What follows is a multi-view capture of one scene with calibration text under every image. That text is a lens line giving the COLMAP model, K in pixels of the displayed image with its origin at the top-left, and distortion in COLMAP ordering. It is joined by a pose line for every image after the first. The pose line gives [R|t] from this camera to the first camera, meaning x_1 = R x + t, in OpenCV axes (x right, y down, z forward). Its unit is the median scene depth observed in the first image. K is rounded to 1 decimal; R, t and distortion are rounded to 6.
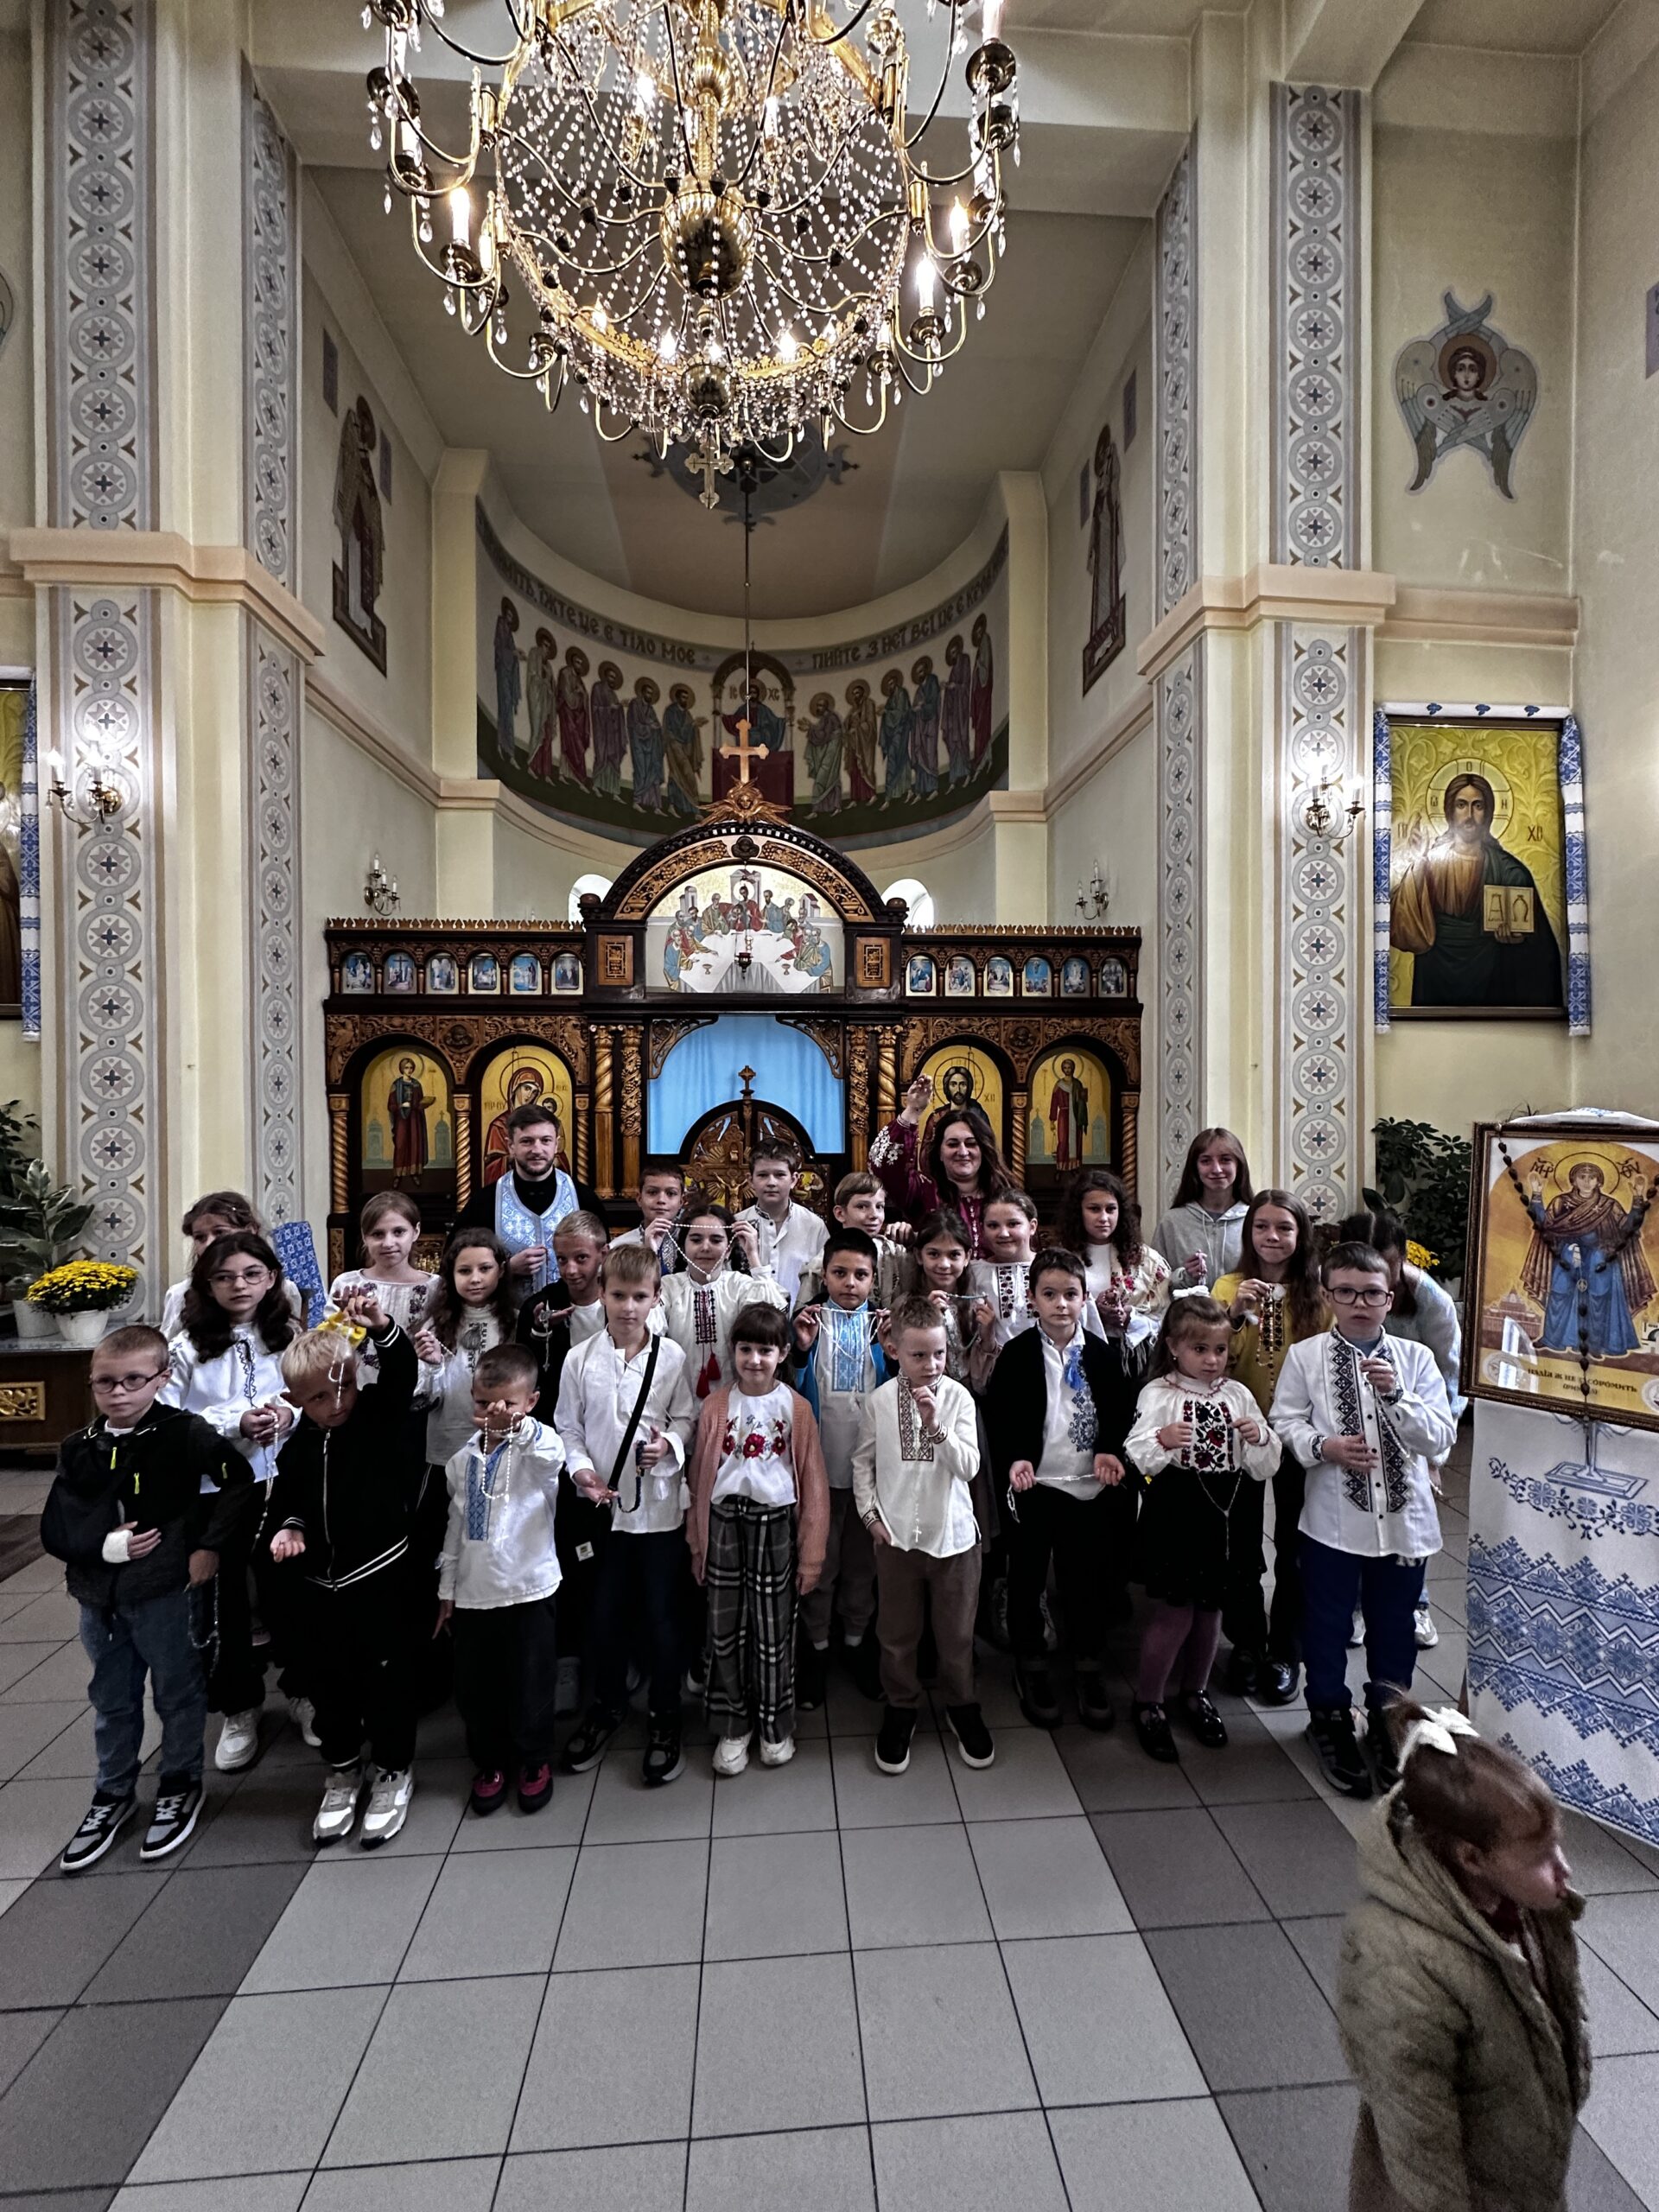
lens RADIAL K [[893.0, 0, 829.5], [0, 893.0, 1106.0], [0, 0, 1]] dist [0.031276, -0.000114]
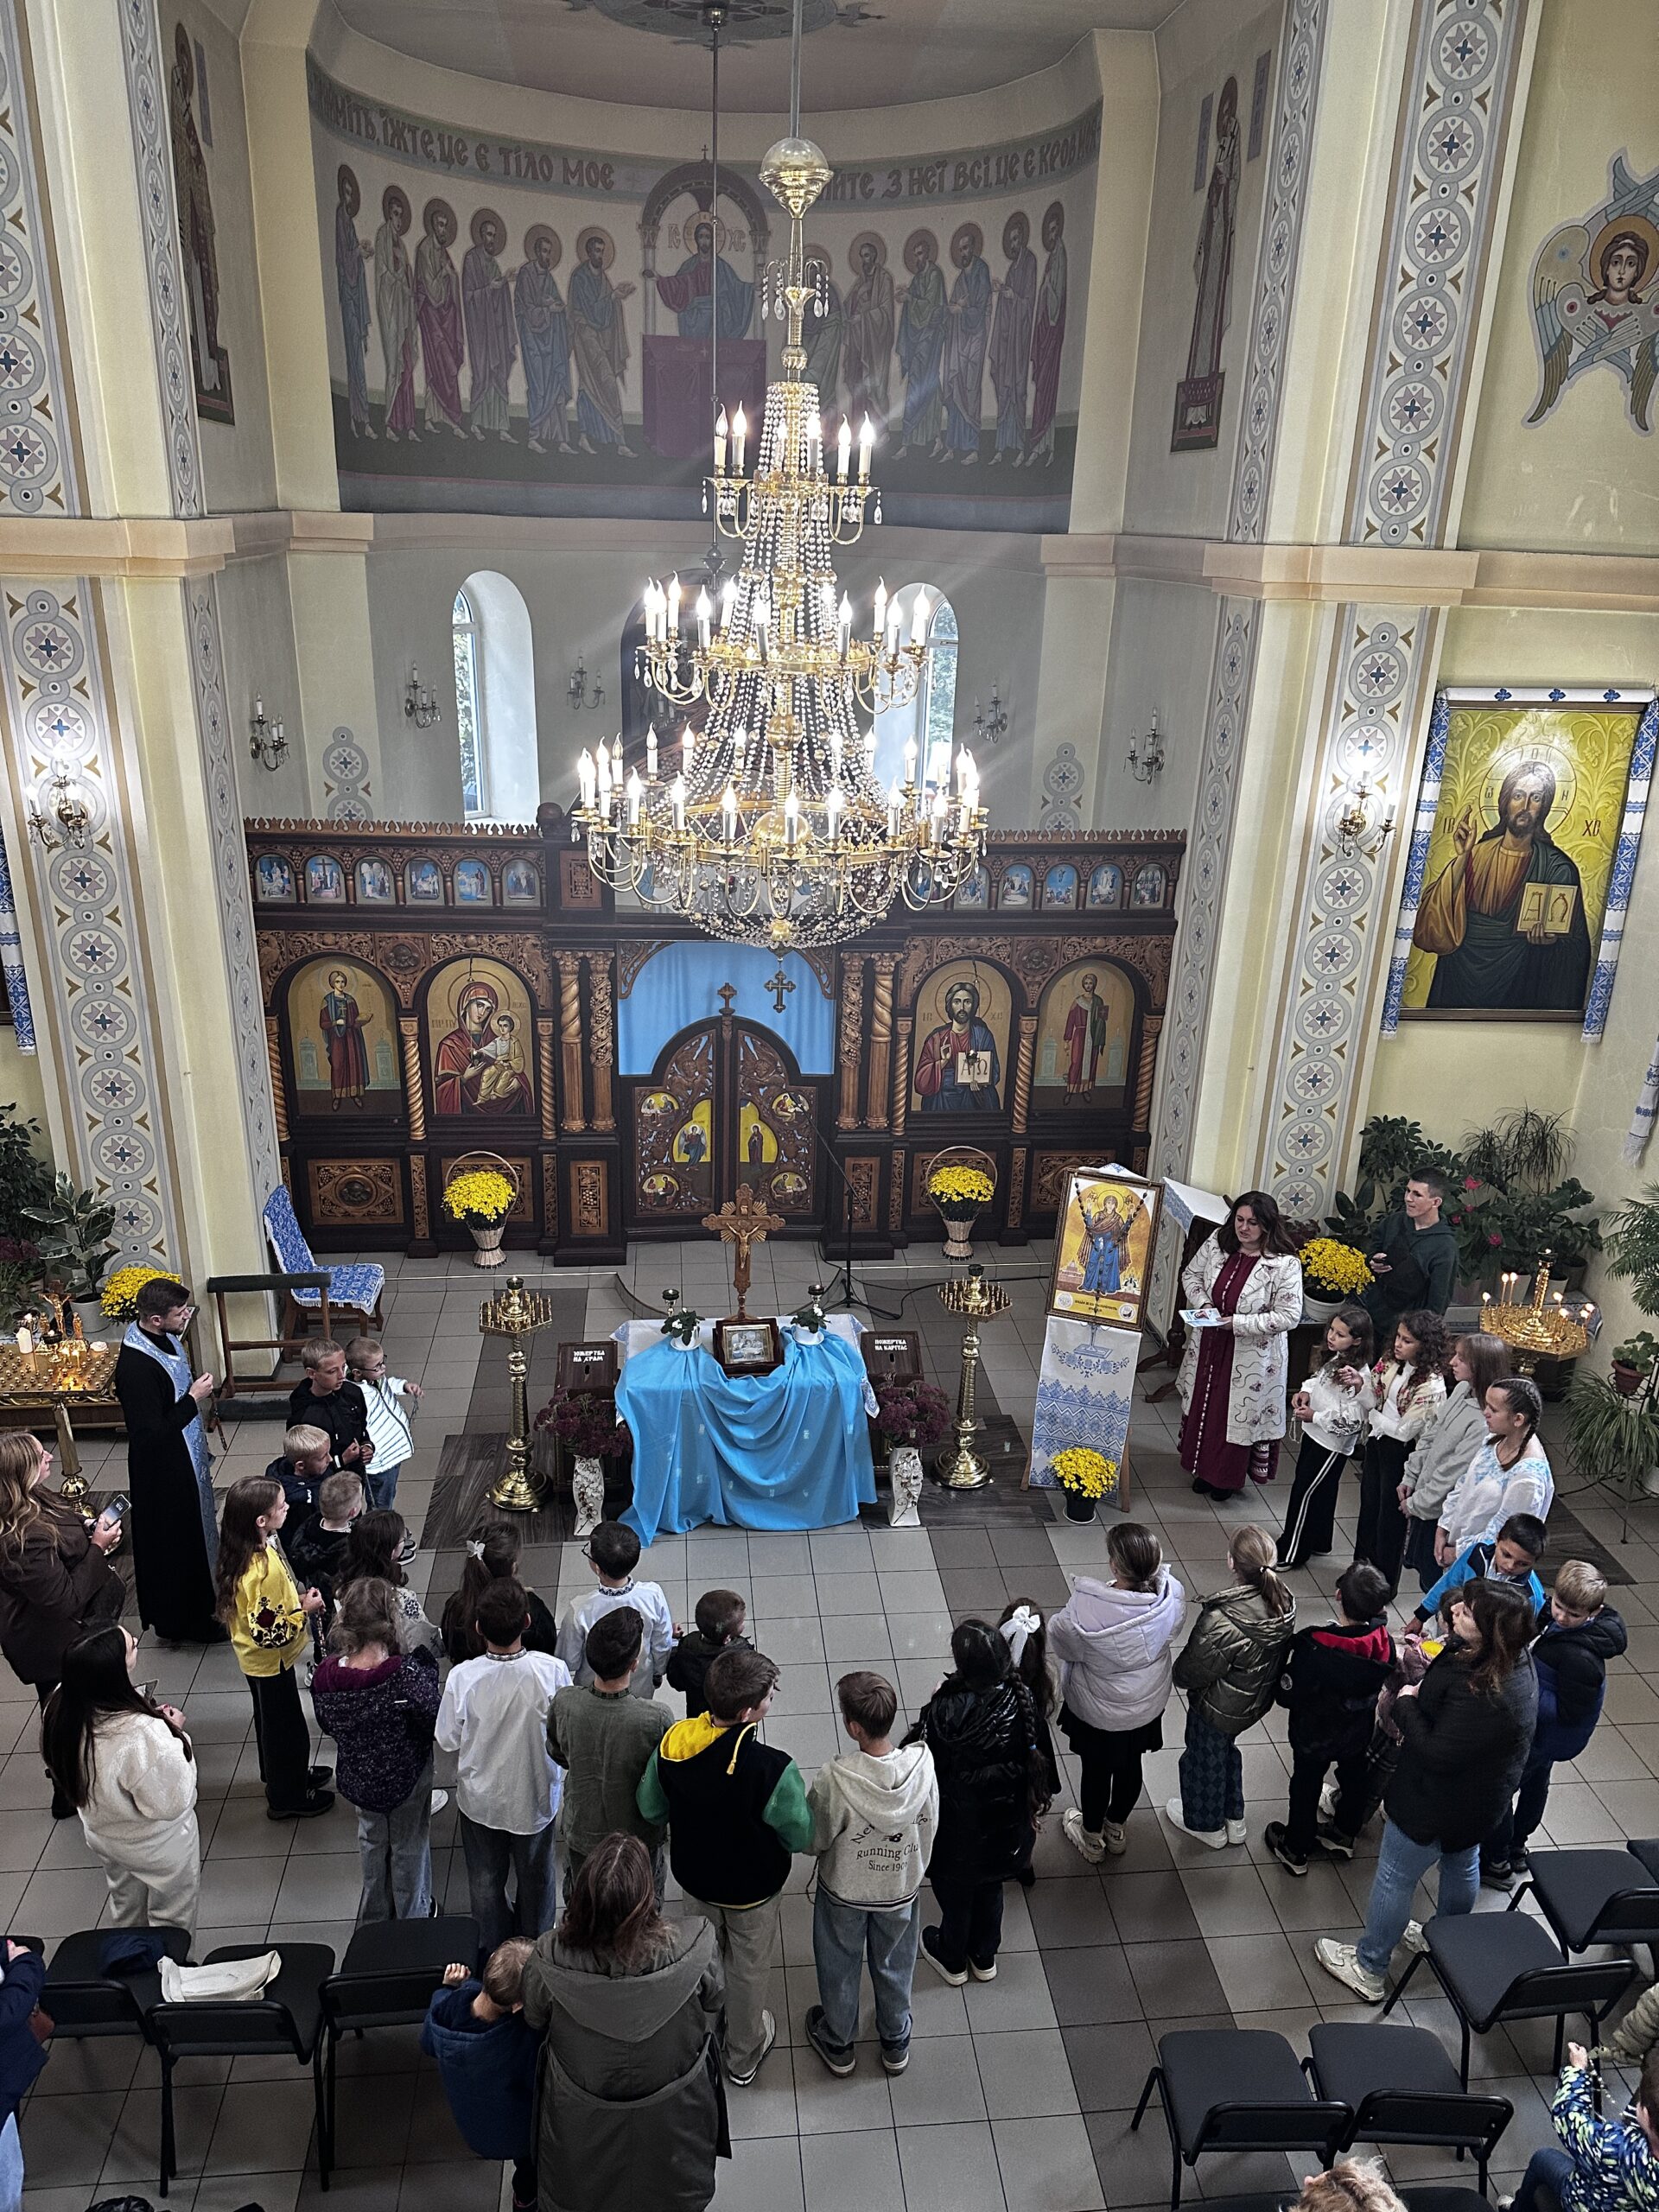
lens RADIAL K [[1522.8, 0, 829.5], [0, 1522.8, 1106.0], [0, 0, 1]] dist [0.182536, -0.126018]
pose [[0.999041, 0.020300, 0.038790, -0.057412], [-0.032251, 0.940421, 0.338480, -0.554132], [-0.029608, -0.339406, 0.940174, -0.586491]]
